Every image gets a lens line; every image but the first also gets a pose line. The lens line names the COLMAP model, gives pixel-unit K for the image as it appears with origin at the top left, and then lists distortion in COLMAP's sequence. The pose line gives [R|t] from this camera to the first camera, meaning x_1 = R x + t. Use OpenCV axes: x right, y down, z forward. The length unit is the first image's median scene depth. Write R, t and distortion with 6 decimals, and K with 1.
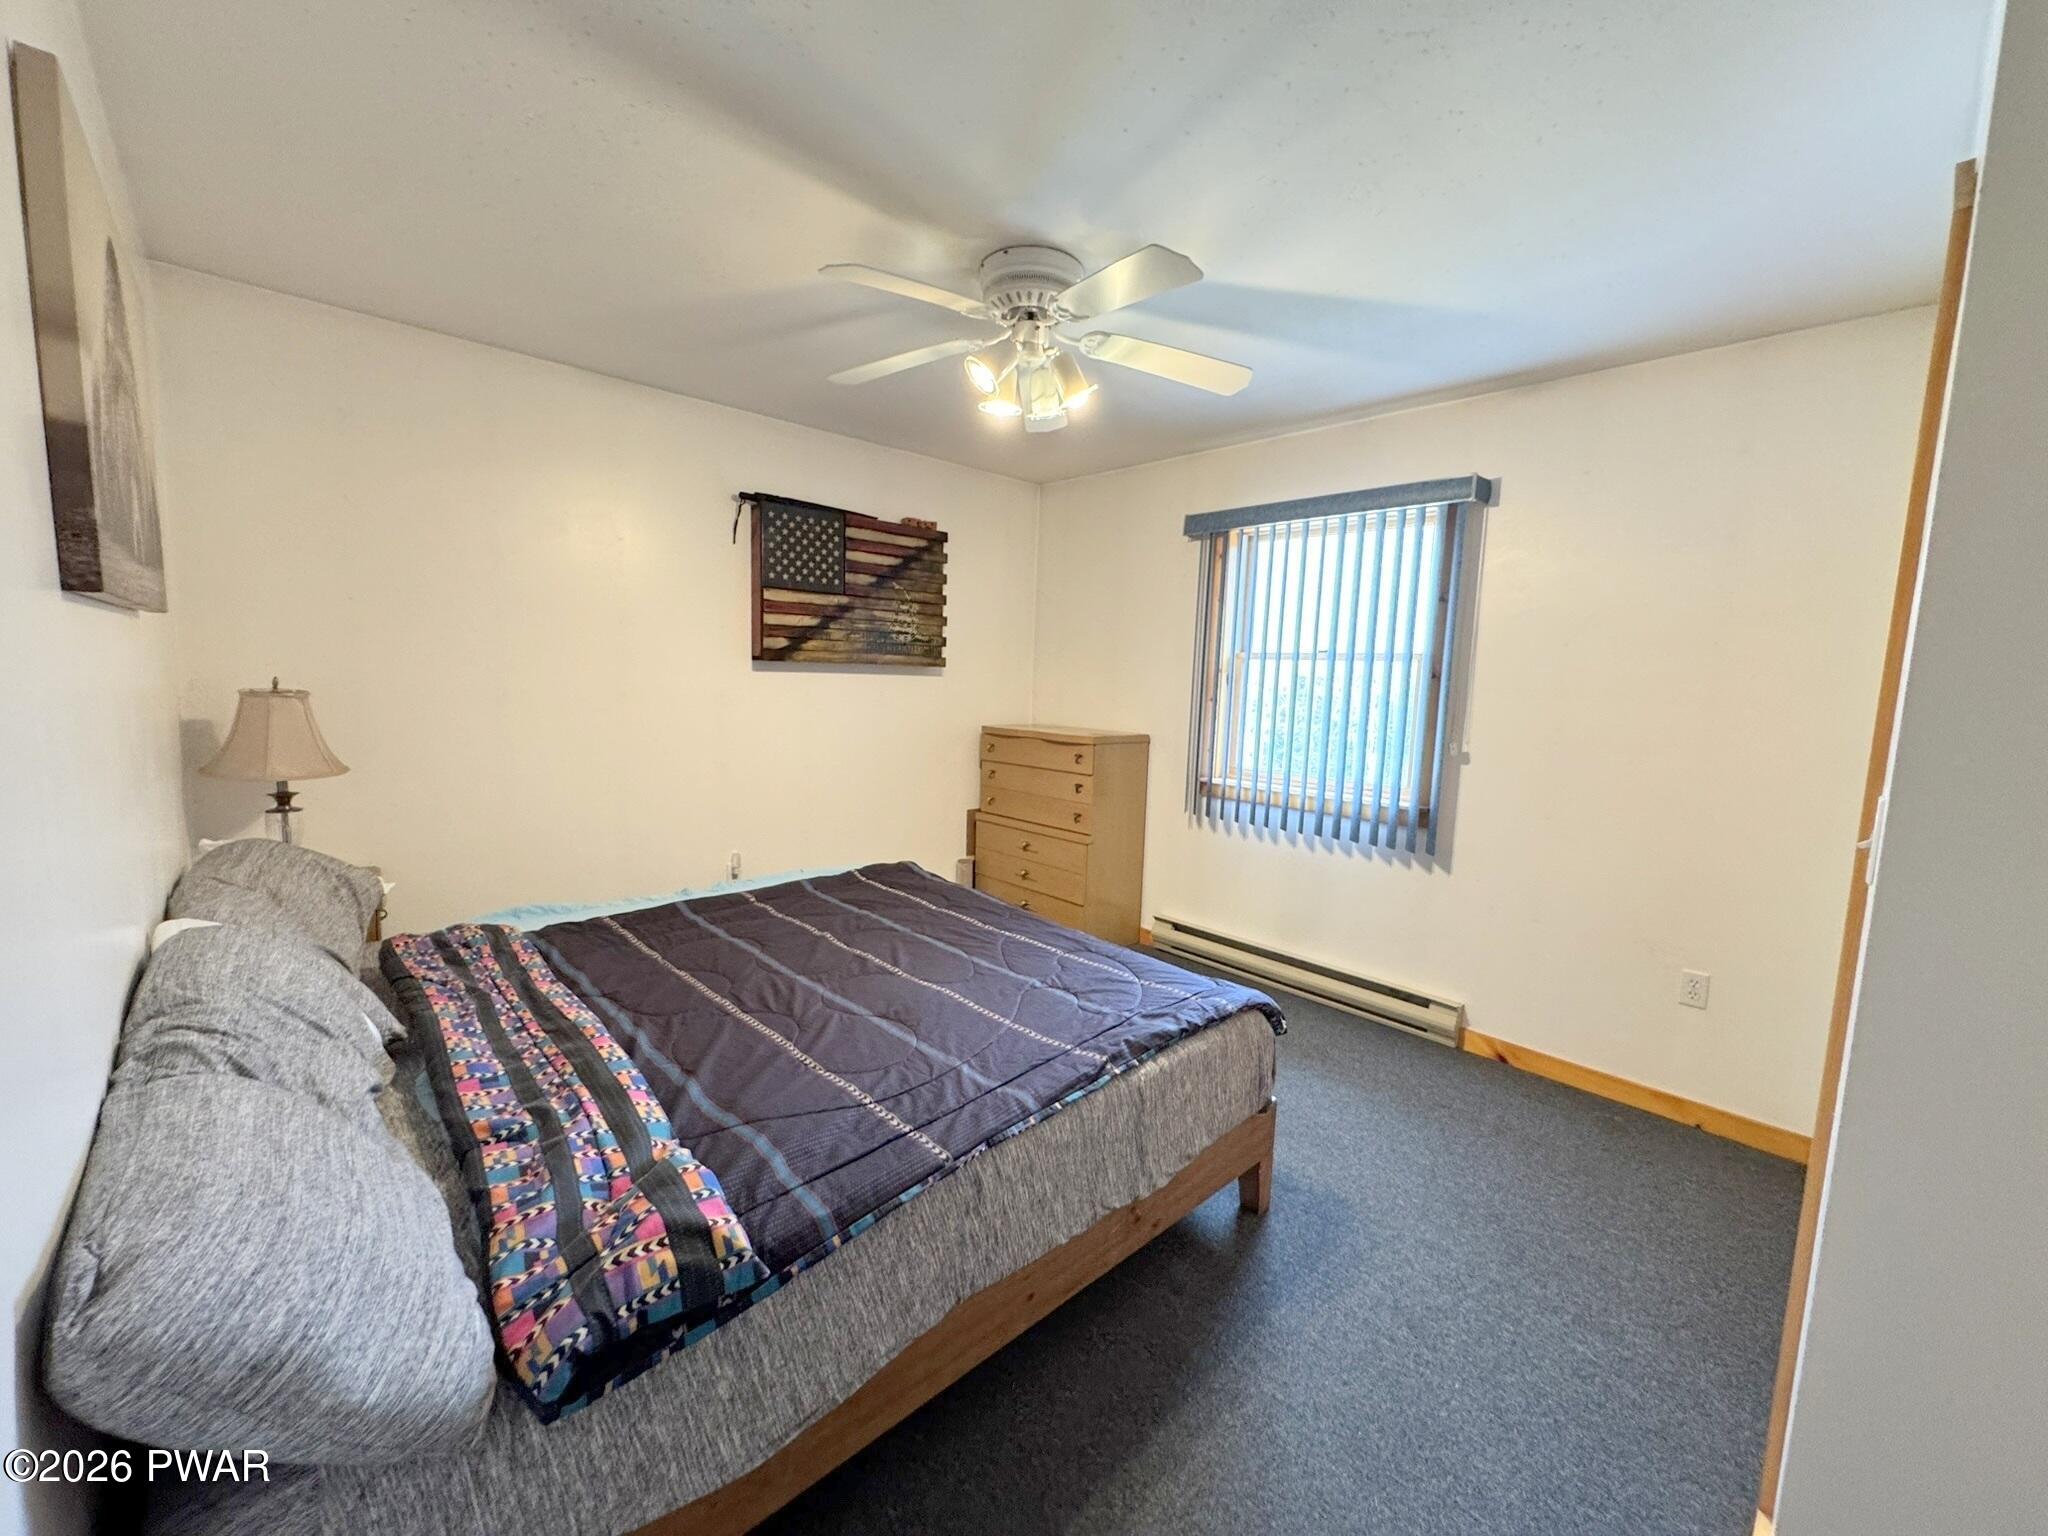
lens RADIAL K [[809.9, 0, 1022.1], [0, 809.9, 763.1], [0, 0, 1]] dist [-0.001114, 0.000114]
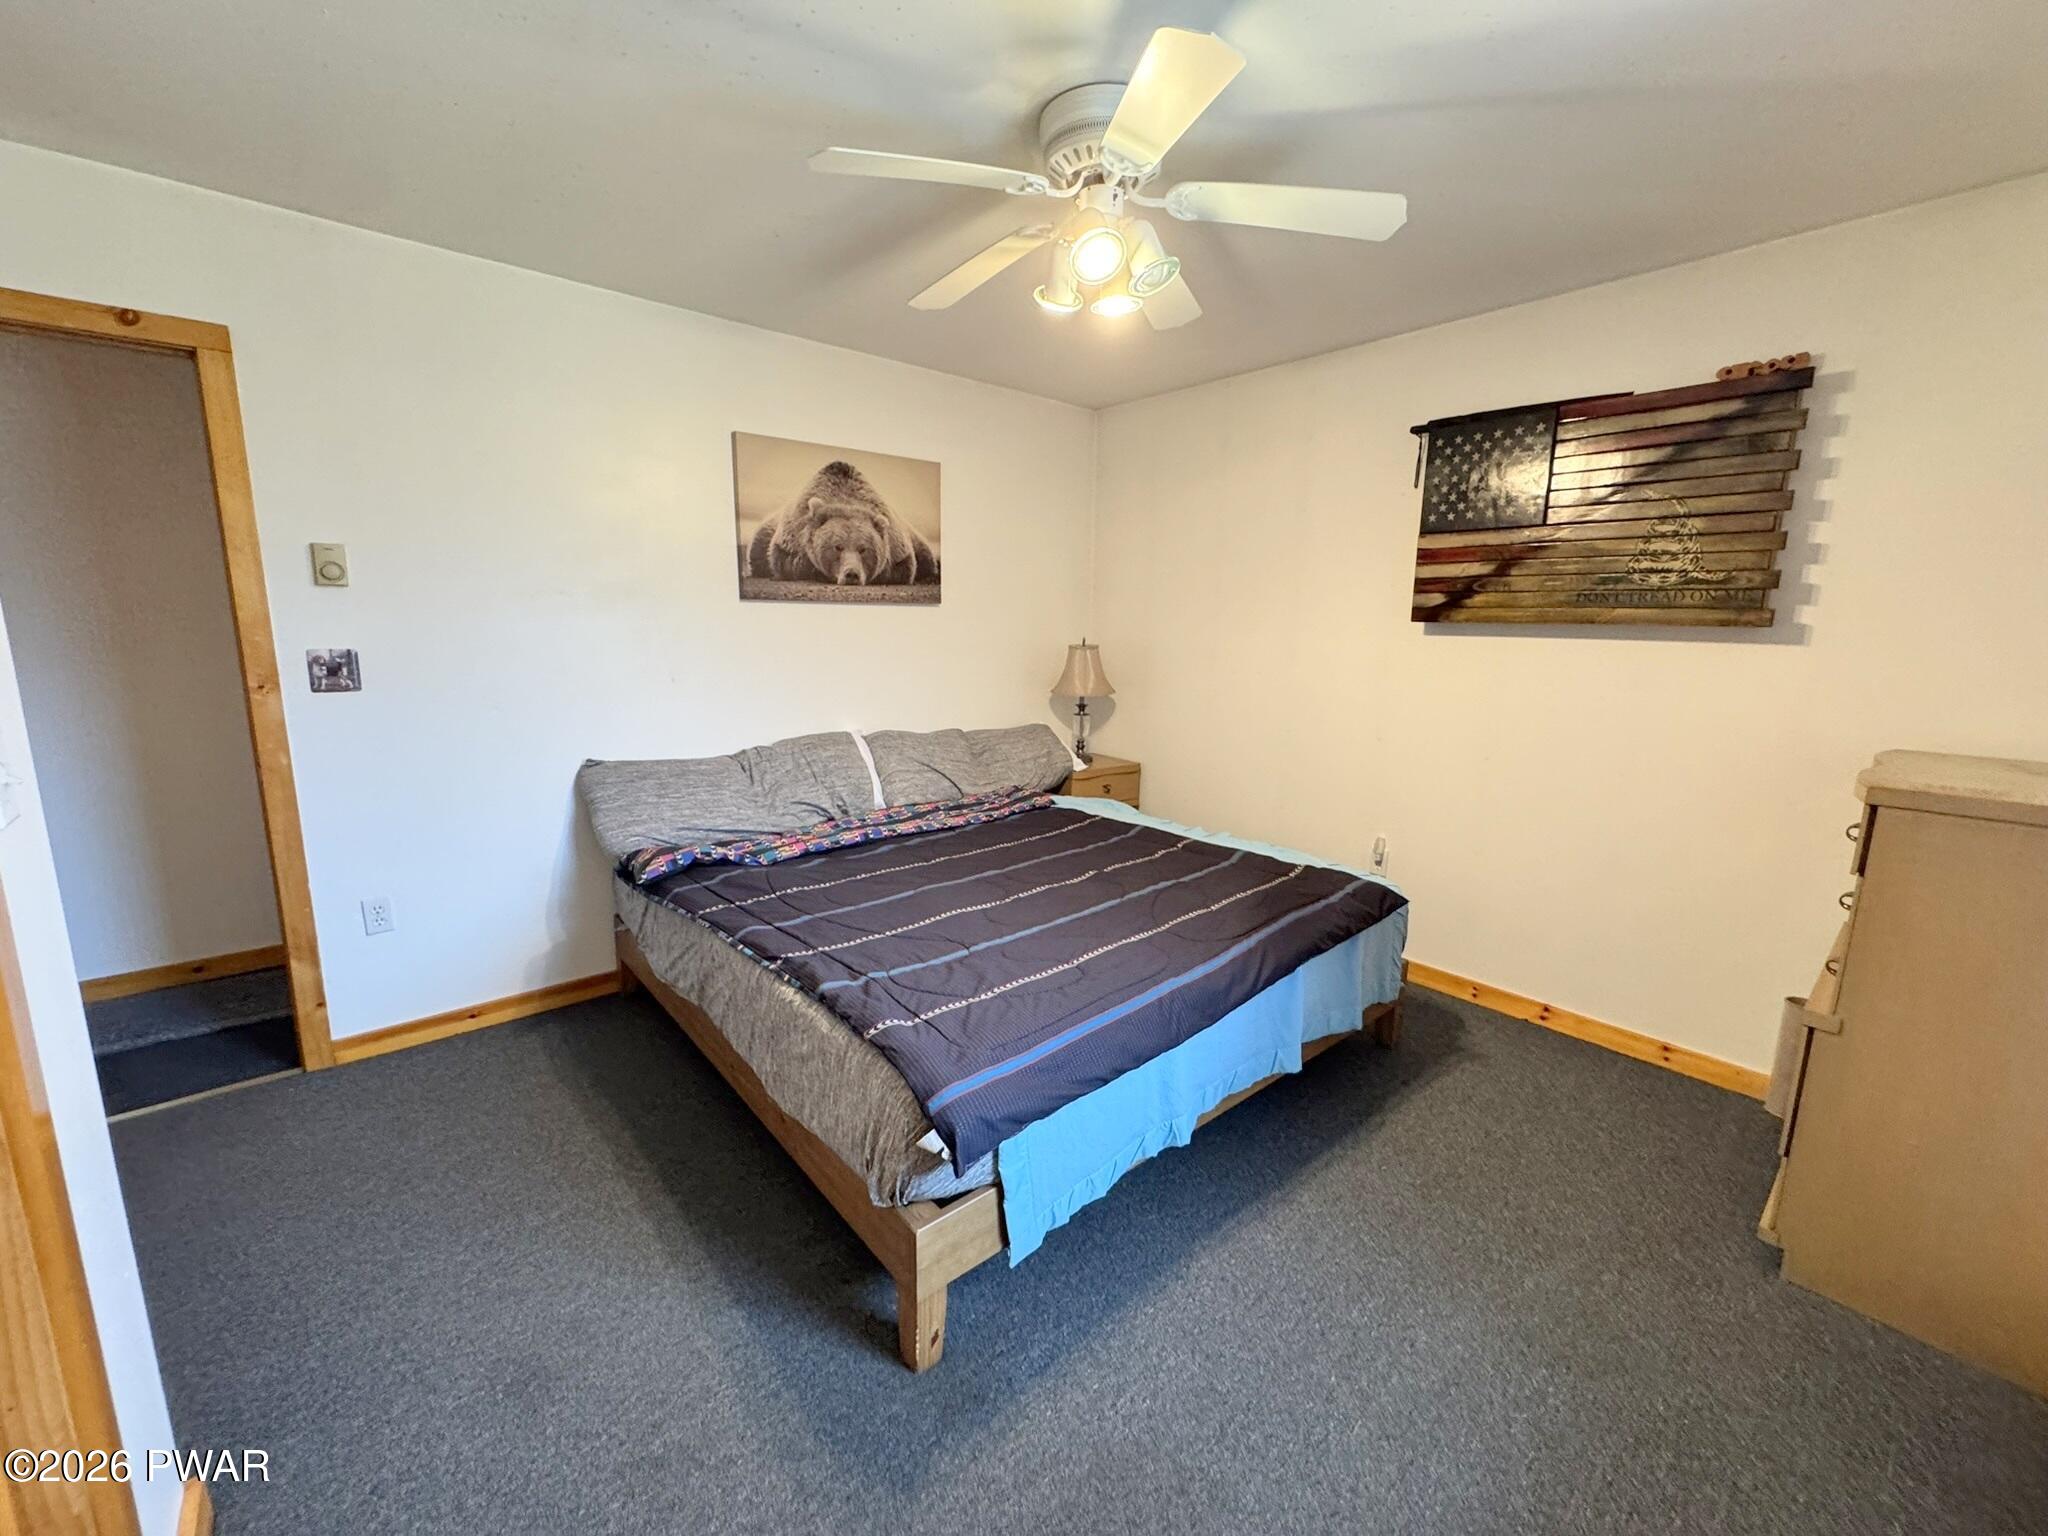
lens RADIAL K [[809.9, 0, 1021.5], [0, 809.9, 762.6], [0, 0, 1]] dist [-0.001114, 0.000114]
pose [[-0.047561, 0.143175, -0.988554, 0.535680], [-0.127973, 0.980644, 0.148187, -0.052280], [0.990637, 0.133557, -0.028318, 0.605439]]
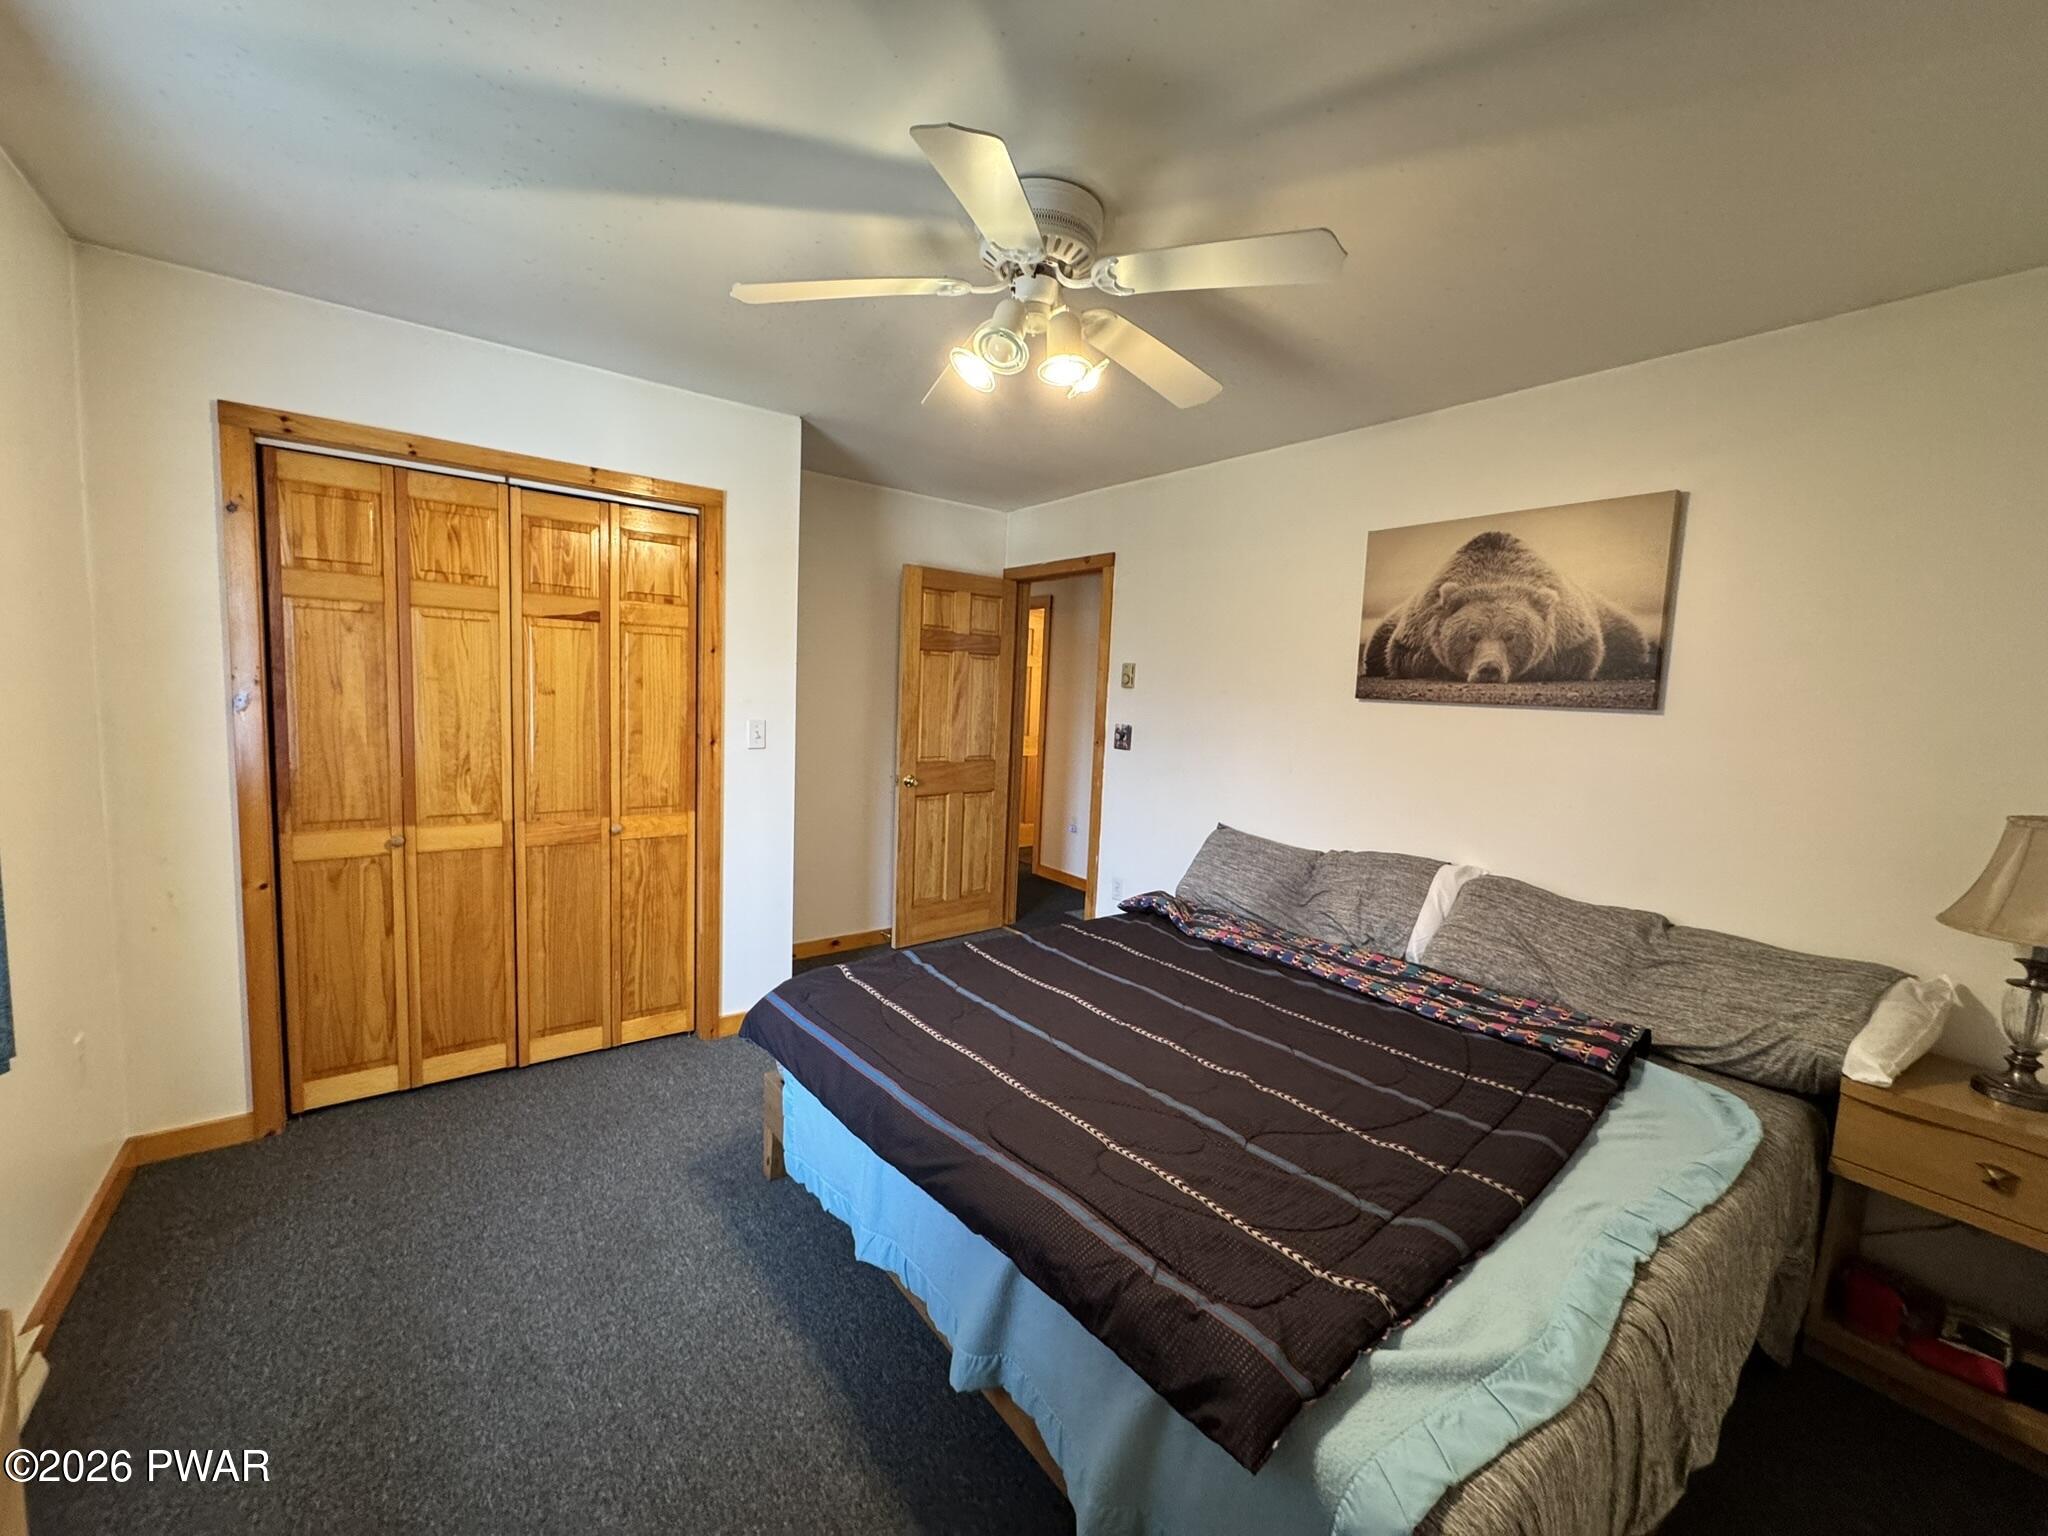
lens RADIAL K [[809.9, 0, 1021.0], [0, 809.9, 764.9], [0, 0, 1]] dist [-0.001114, 0.000114]
pose [[-0.993441, -0.081587, 0.080121, -0.039371], [-0.062981, 0.975208, 0.212138, -0.143667], [-0.095442, 0.205700, -0.973950, 1.114574]]
